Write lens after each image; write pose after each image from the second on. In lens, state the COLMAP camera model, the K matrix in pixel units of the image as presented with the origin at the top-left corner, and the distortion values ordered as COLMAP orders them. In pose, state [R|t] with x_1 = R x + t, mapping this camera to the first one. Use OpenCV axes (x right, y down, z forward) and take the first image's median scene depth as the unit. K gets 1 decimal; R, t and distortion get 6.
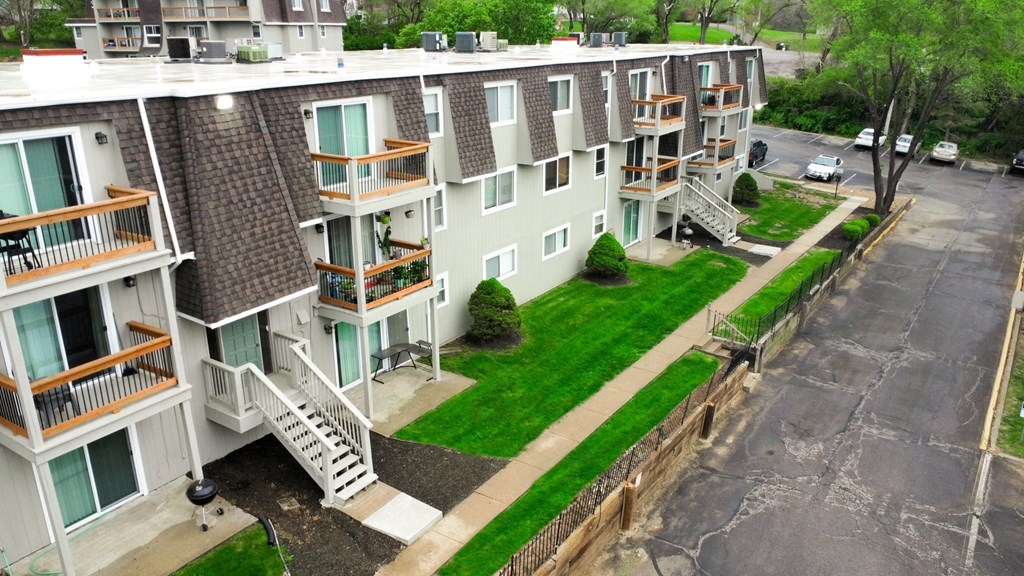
lens RADIAL K [[734.2, 0, 506.4], [0, 734.2, 292.3], [0, 0, 1]] dist [-0.001036, -0.004840]
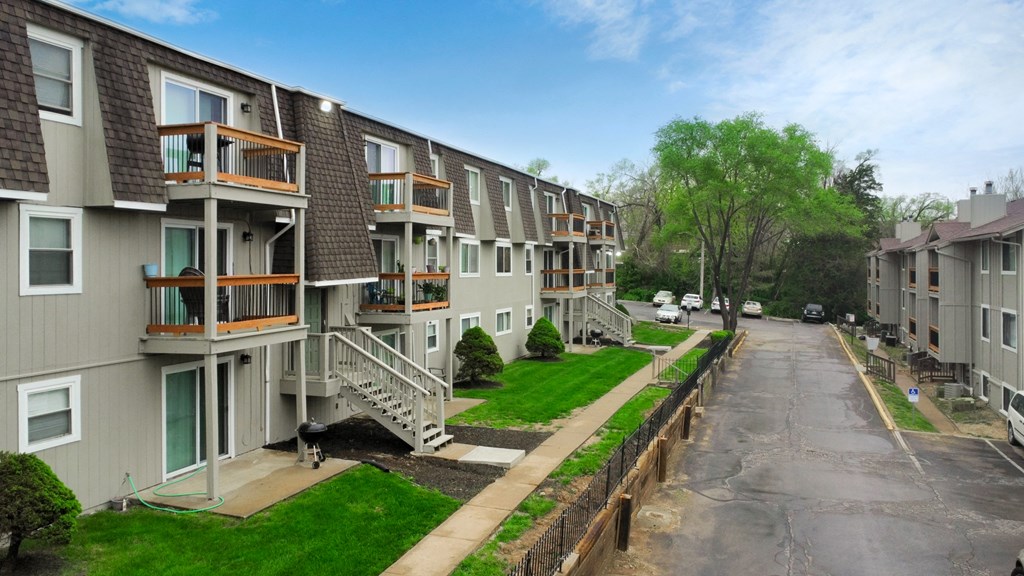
lens RADIAL K [[734.2, 0, 515.3], [0, 734.2, 277.1], [0, 0, 1]] dist [-0.001036, -0.004840]
pose [[0.965434, -0.000295, 0.260648, -0.372864], [0.080756, 0.951130, -0.298043, 0.363661], [-0.247822, 0.308789, 0.918277, -0.084541]]
